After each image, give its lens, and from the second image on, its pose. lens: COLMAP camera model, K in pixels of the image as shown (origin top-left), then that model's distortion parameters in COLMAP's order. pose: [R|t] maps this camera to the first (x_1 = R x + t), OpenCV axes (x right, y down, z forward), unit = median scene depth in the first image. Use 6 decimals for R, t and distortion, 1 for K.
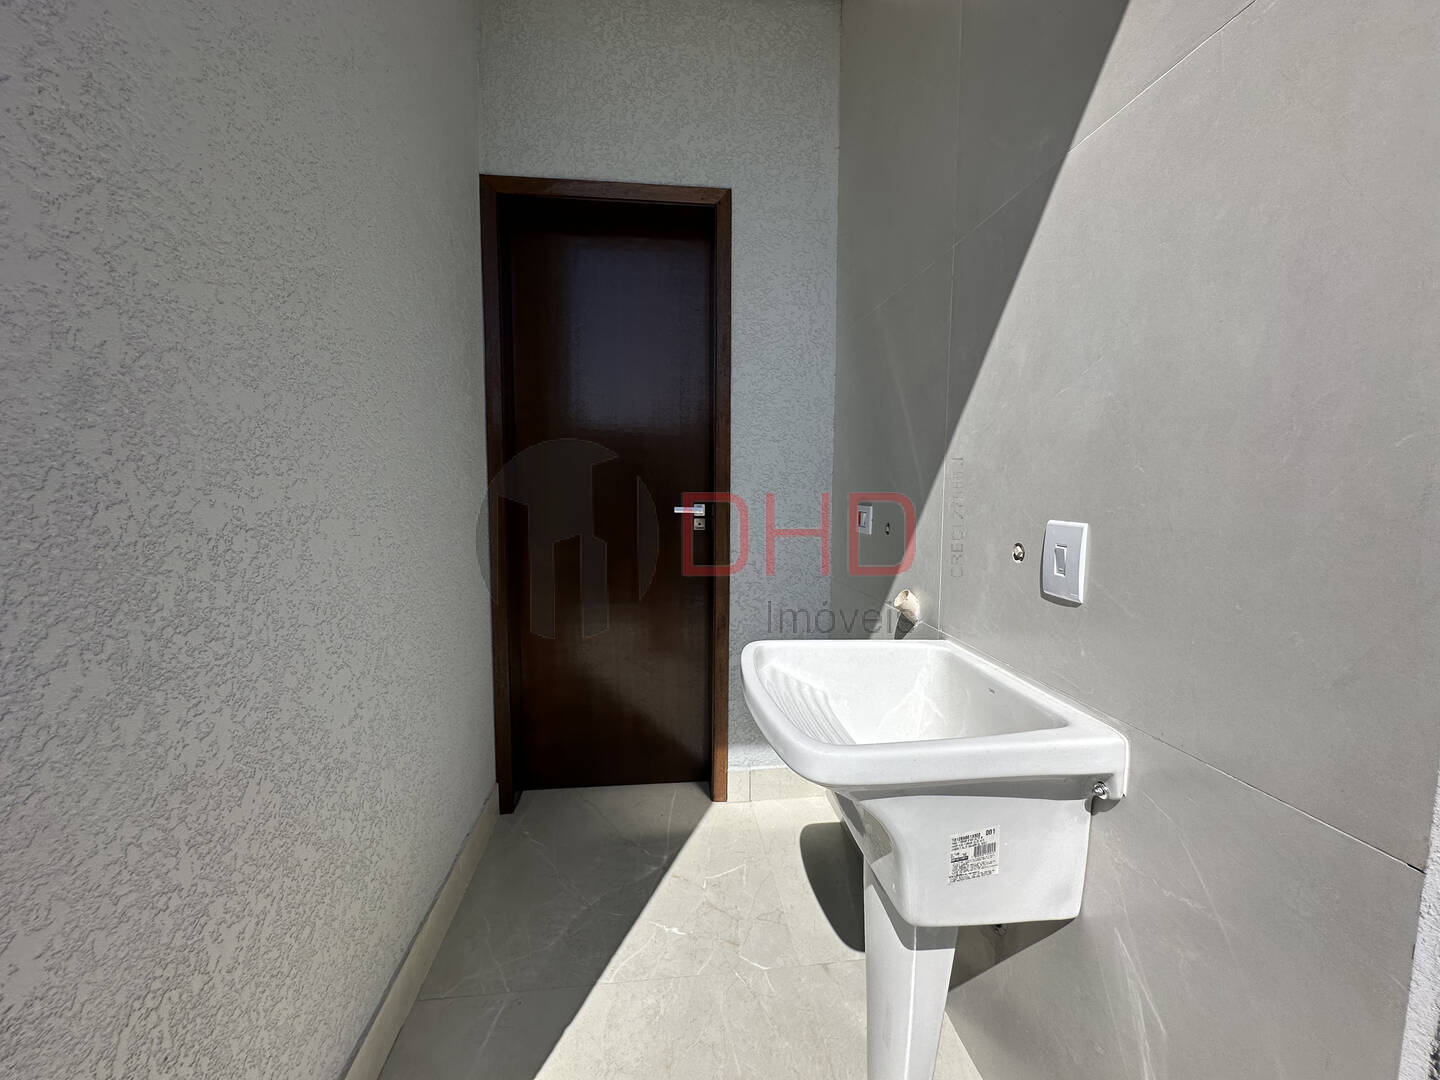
lens RADIAL K [[579.4, 0, 720.0], [0, 579.4, 540.0], [0, 0, 1]] dist [-0.001161, 0.000012]
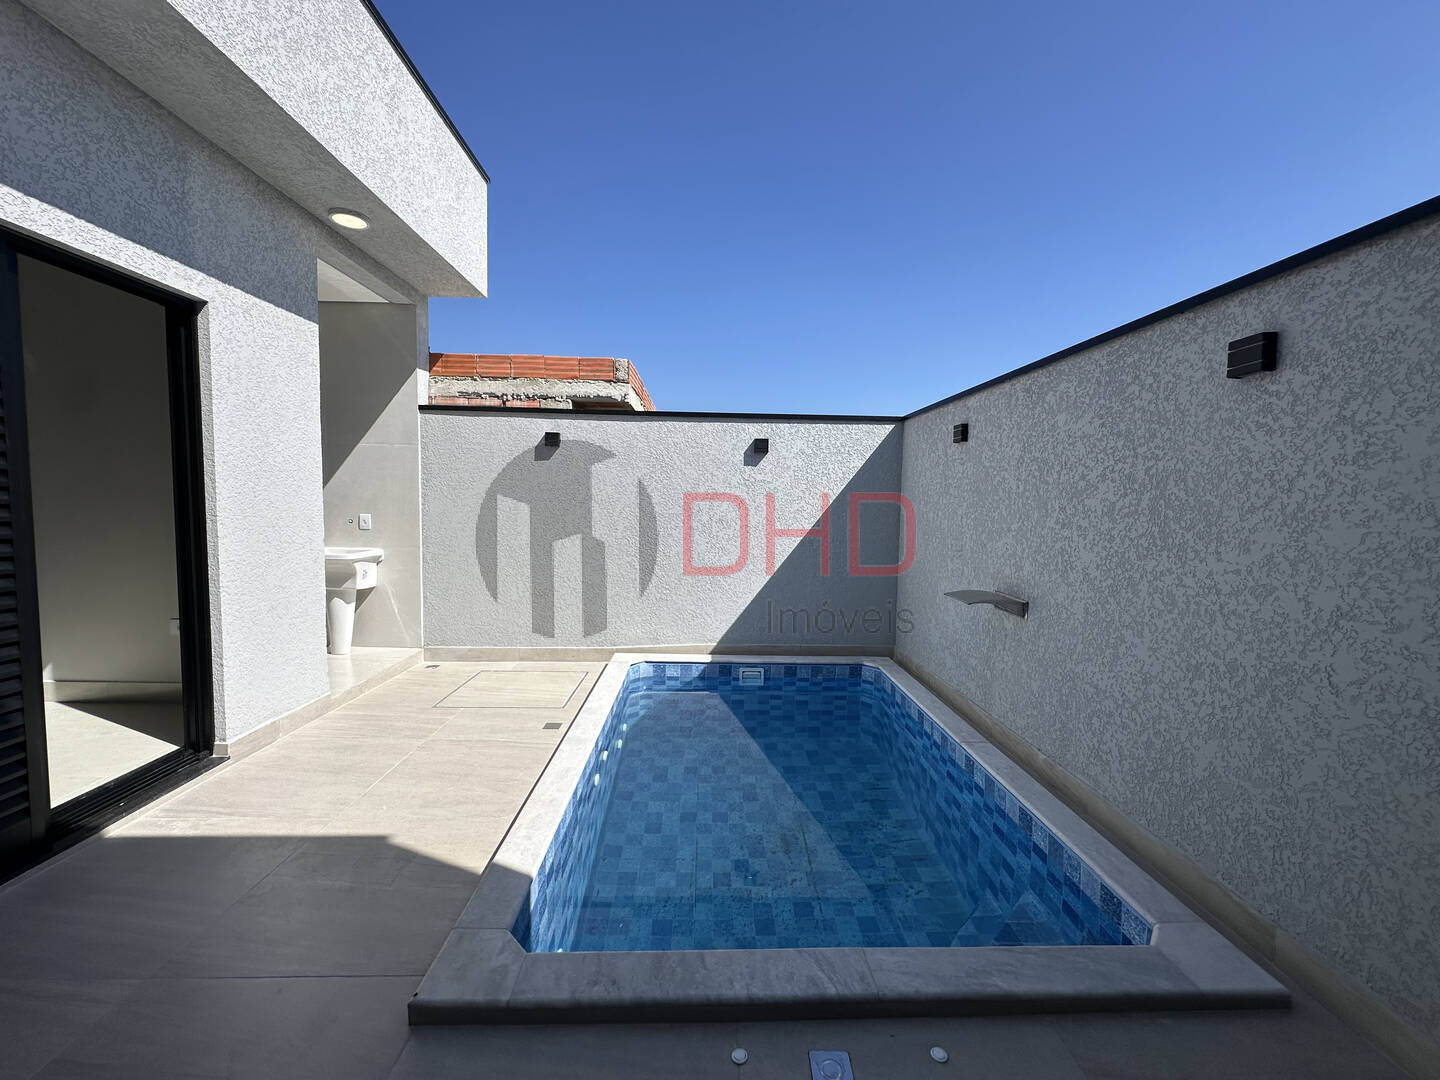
lens RADIAL K [[579.4, 0, 720.0], [0, 579.4, 540.0], [0, 0, 1]] dist [-0.001161, 0.000012]
pose [[0.080612, -0.066880, 0.994499, -4.732738], [0.085060, 0.994568, 0.059990, 0.170868], [-0.993110, 0.079756, 0.085863, -2.857780]]
